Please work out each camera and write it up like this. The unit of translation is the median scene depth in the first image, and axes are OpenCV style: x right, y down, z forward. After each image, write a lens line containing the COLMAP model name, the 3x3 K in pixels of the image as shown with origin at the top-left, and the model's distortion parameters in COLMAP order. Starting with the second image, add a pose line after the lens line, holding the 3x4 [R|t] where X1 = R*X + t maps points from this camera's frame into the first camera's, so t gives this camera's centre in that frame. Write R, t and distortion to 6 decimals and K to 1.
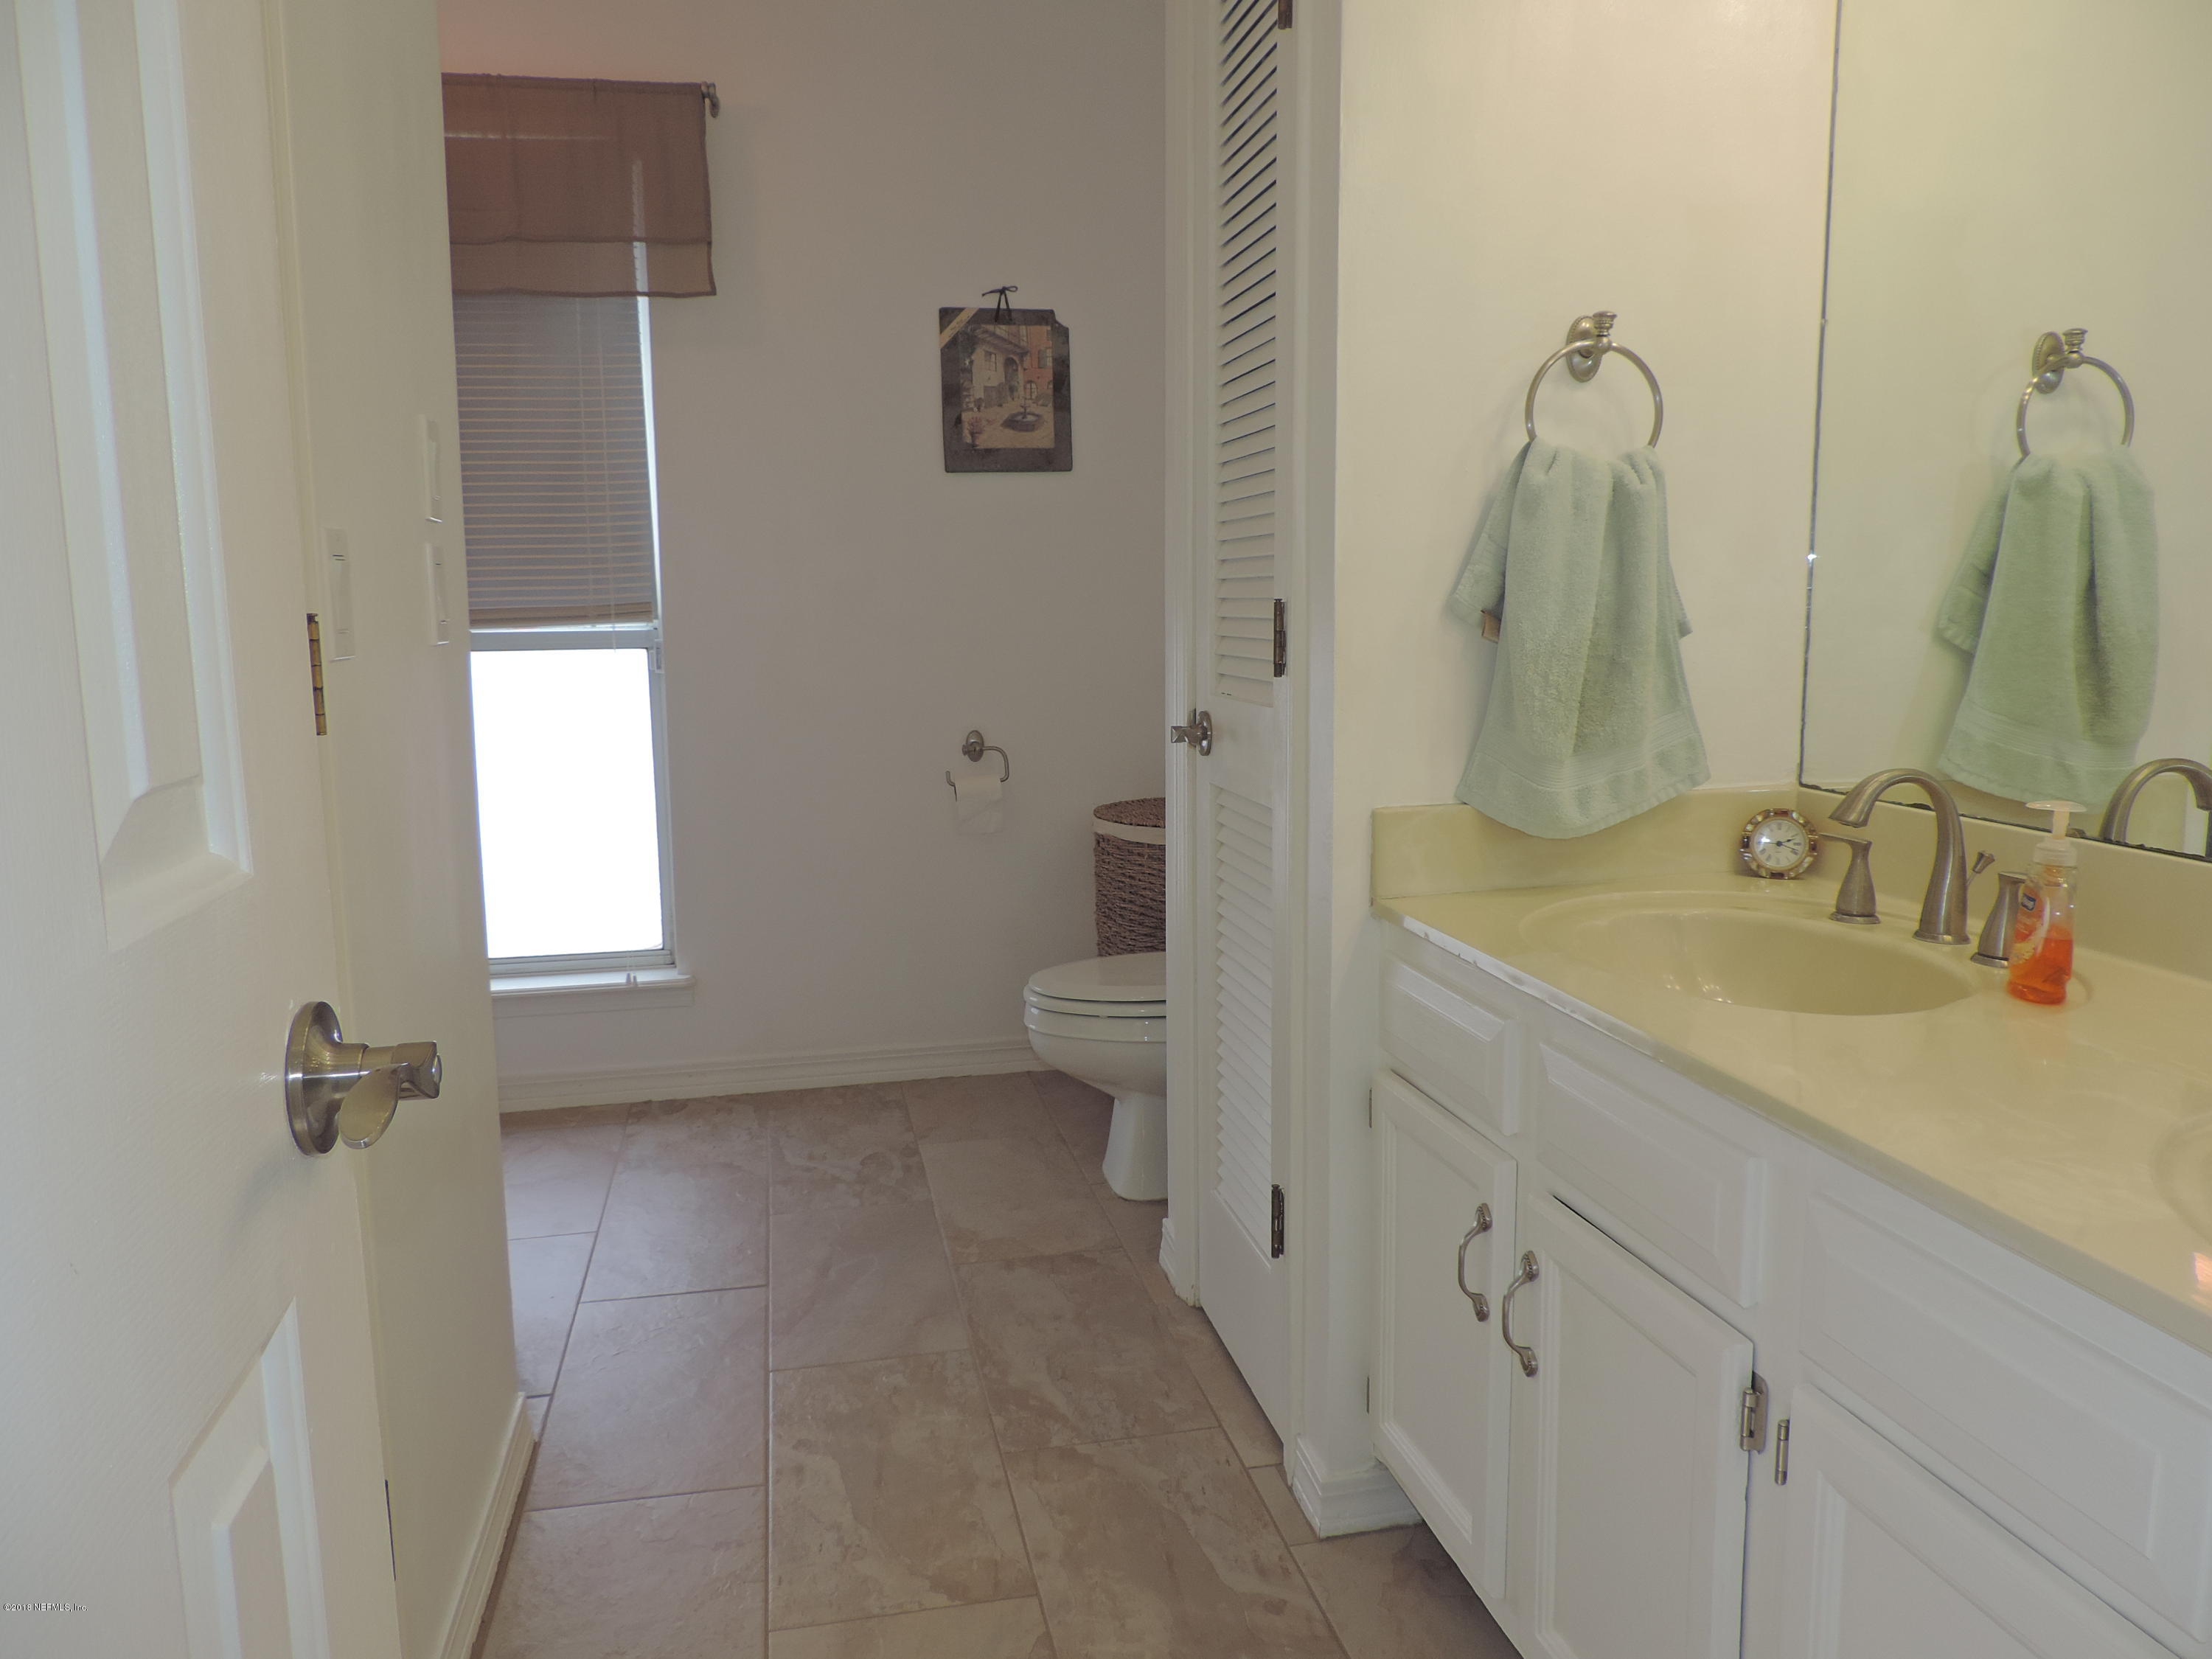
lens RADIAL K [[1580.5, 0, 1107.3], [0, 1580.5, 831.2], [0, 0, 1]] dist [-0.020973, -0.002734]
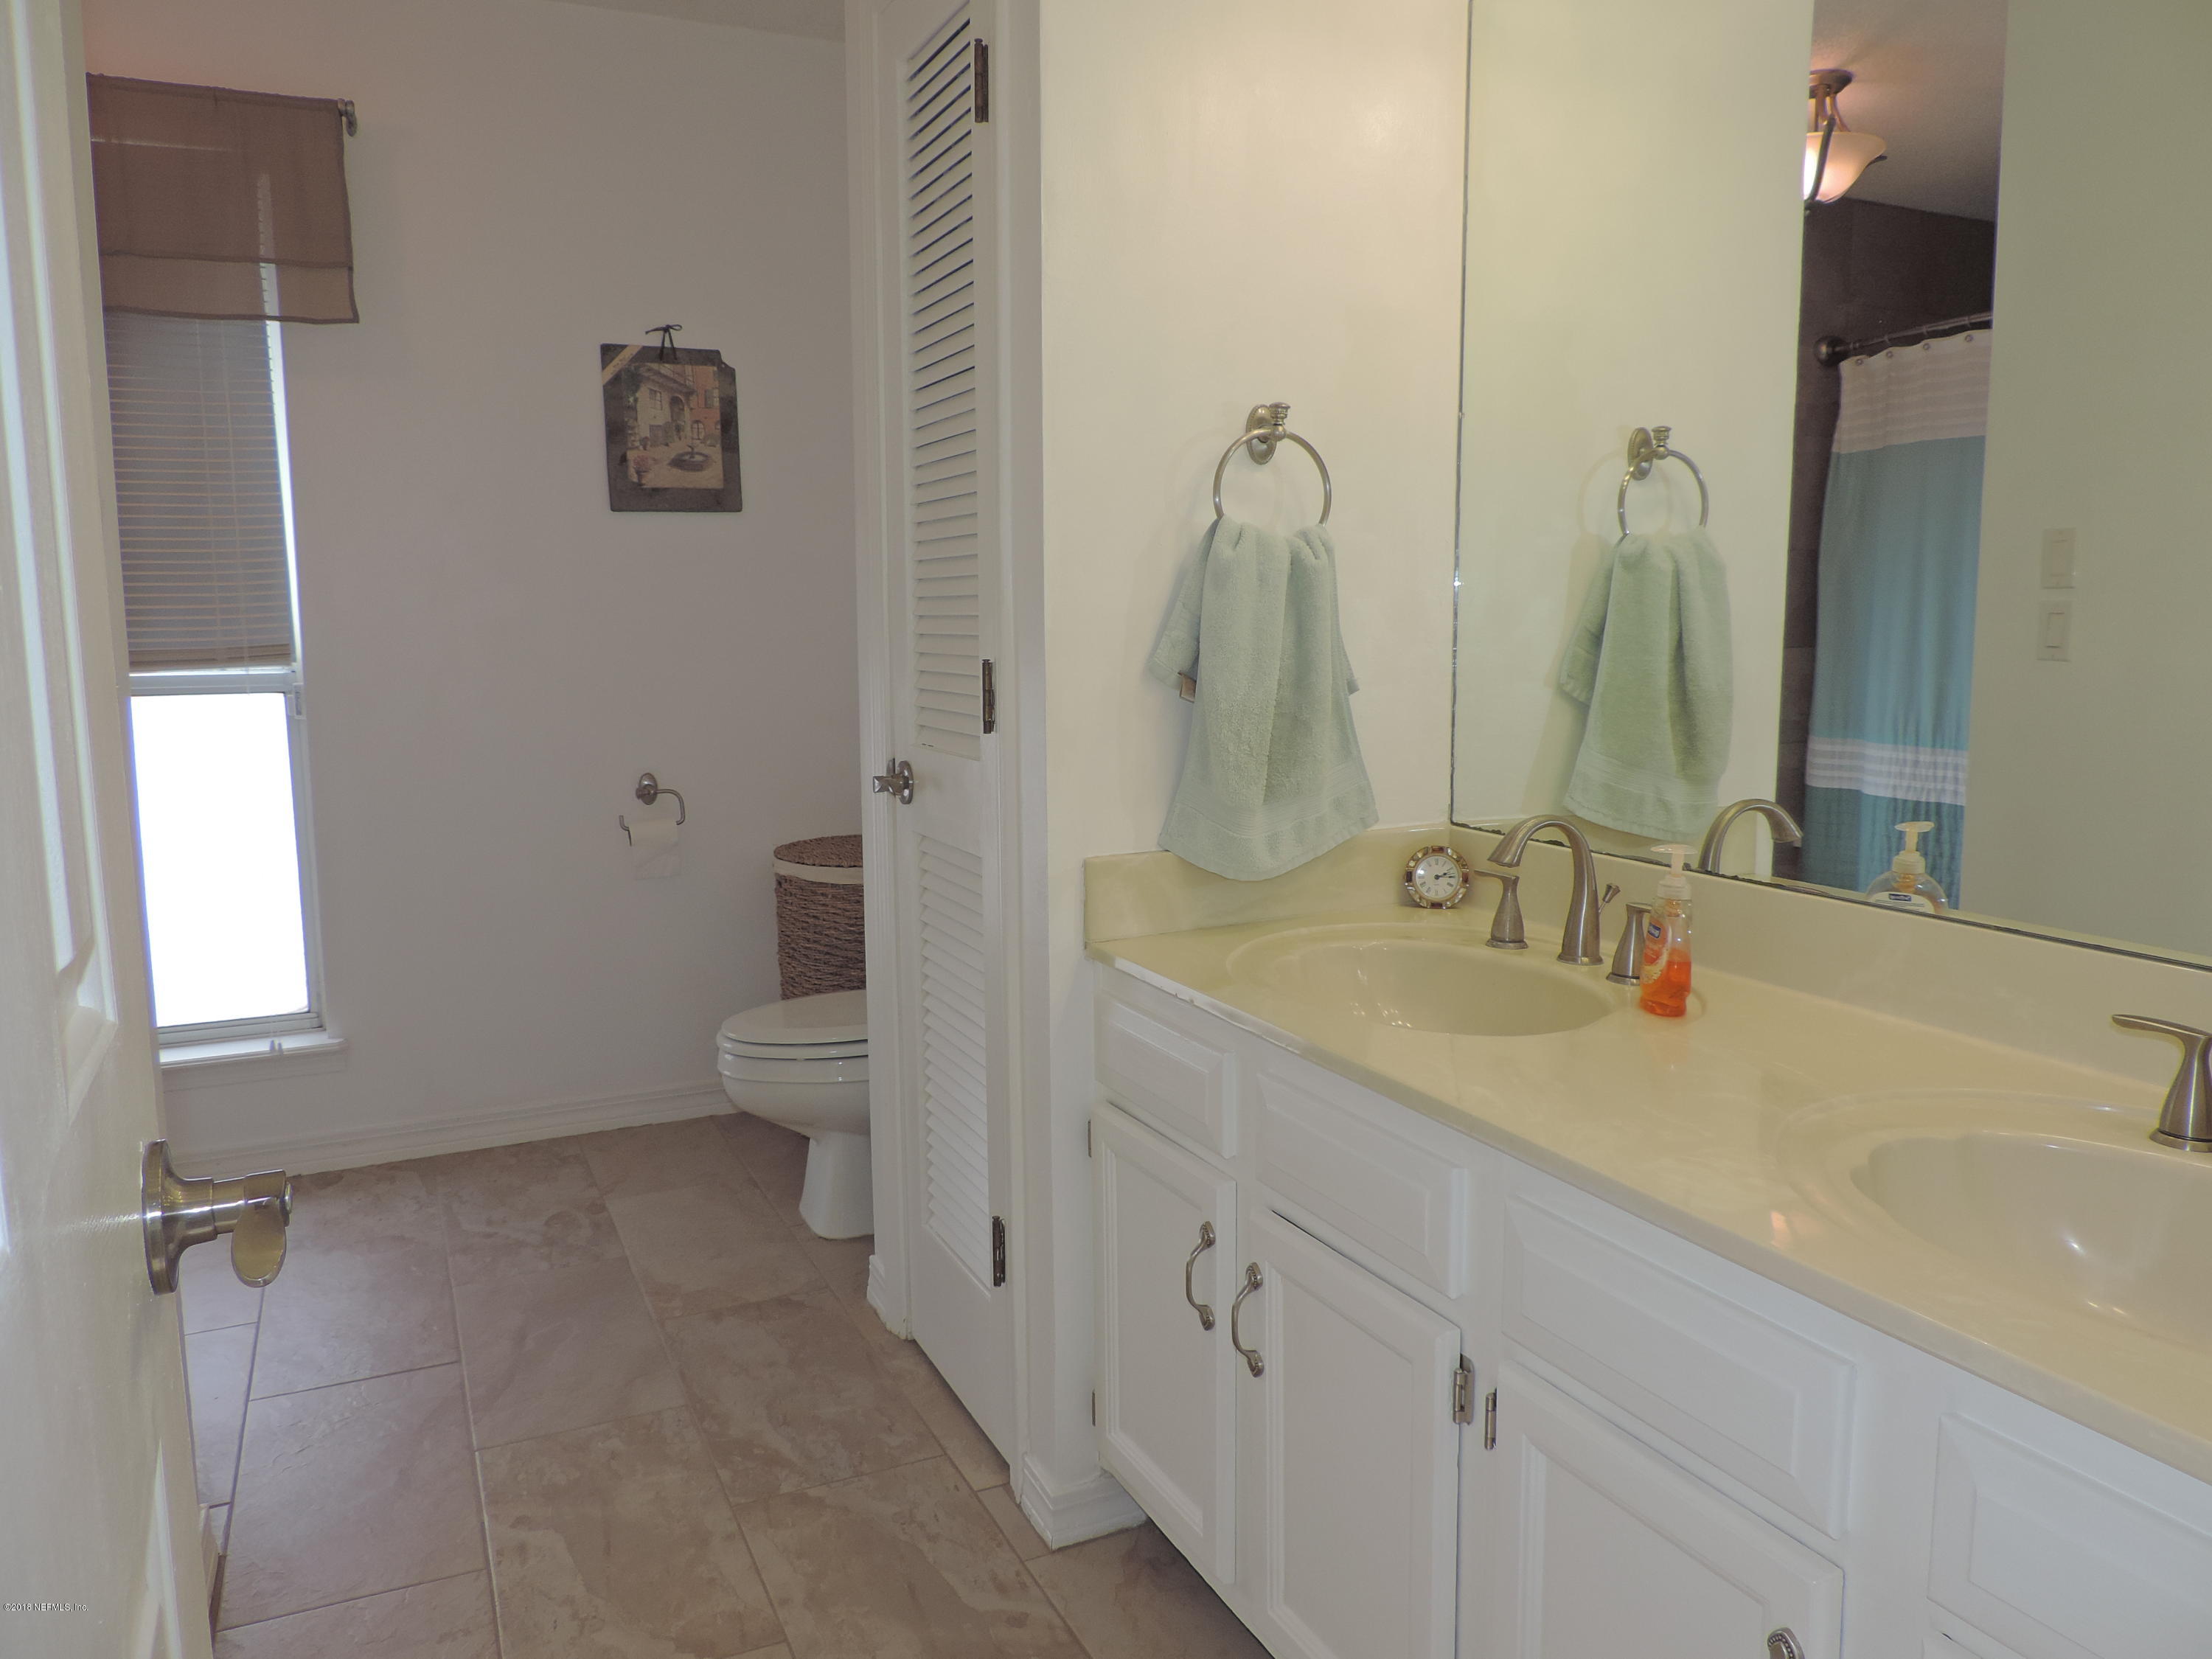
lens RADIAL K [[1579.4, 0, 1117.5], [0, 1579.4, 834.2], [0, 0, 1]] dist [-0.020443, 0.001452]
pose [[0.972096, -0.027584, 0.232957, -0.055569], [0.029591, 0.999549, -0.005126, -0.023268], [-0.232711, 0.011877, 0.972474, -0.041403]]
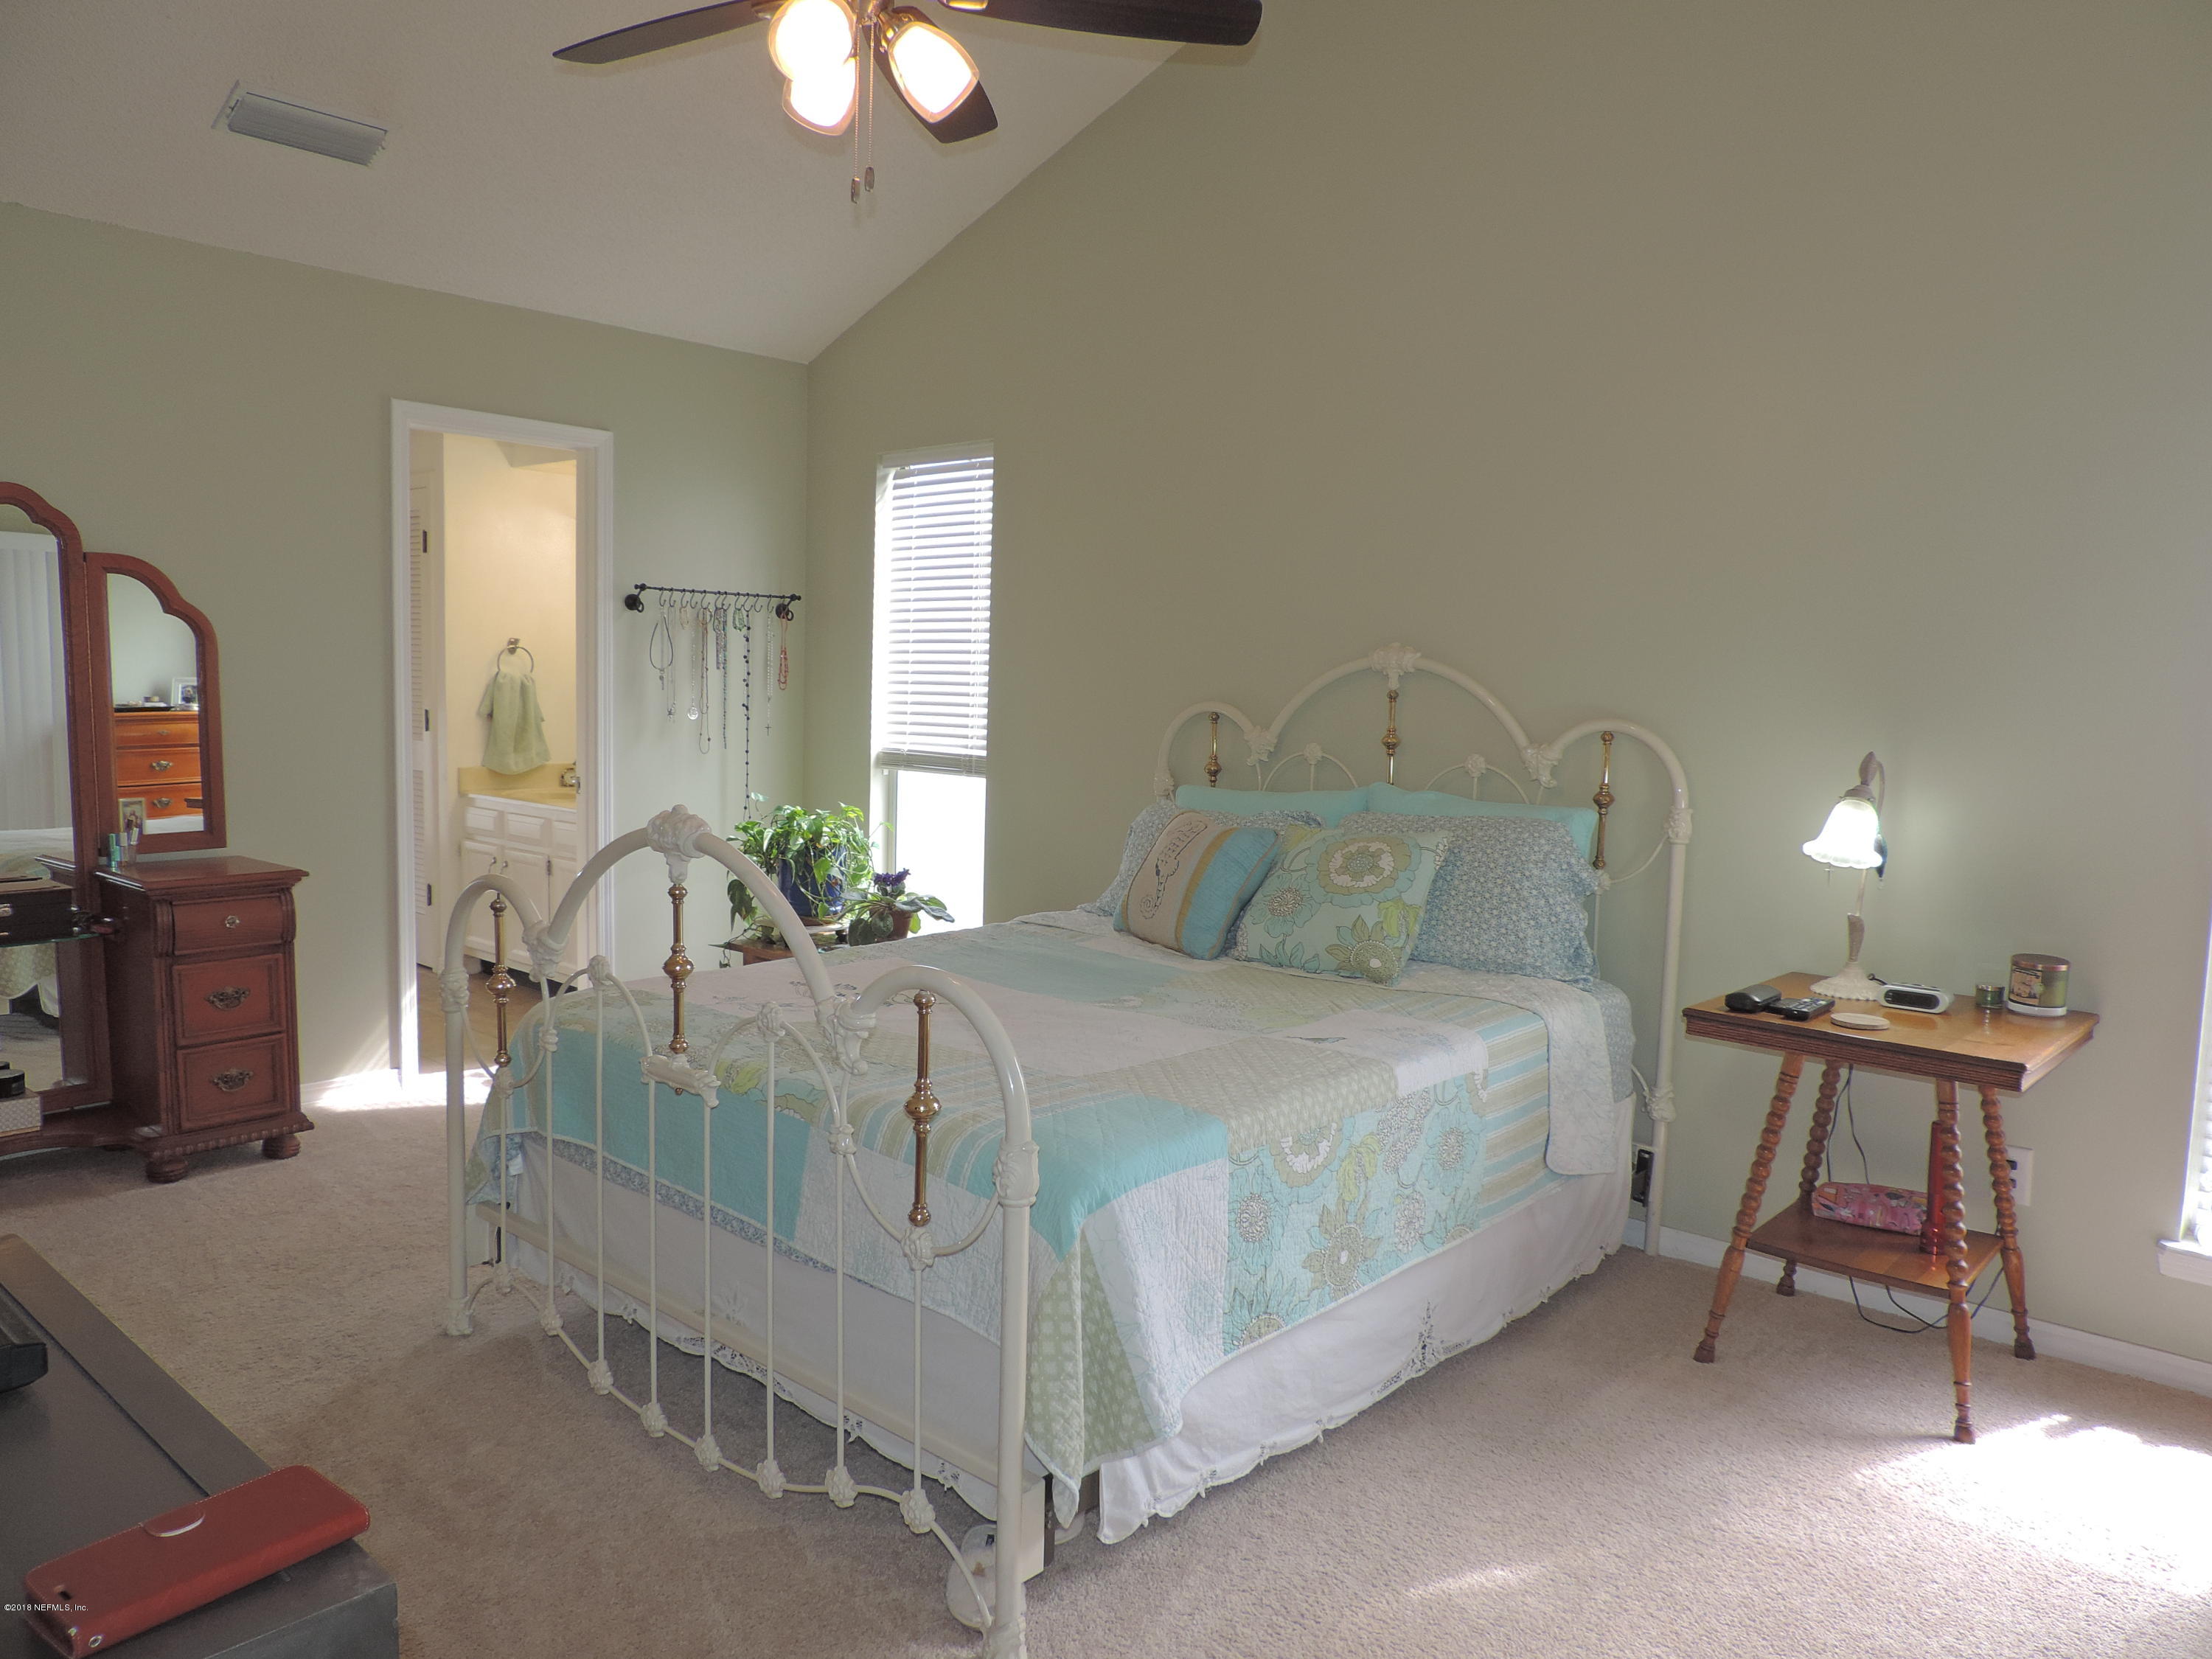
lens RADIAL K [[1580.5, 0, 1107.3], [0, 1580.5, 831.2], [0, 0, 1]] dist [-0.020973, -0.002734]
pose [[0.810994, -0.024732, 0.584532, -0.723115], [0.052234, 0.998177, -0.030237, 0.311373], [-0.582718, 0.055054, 0.810807, -2.733842]]
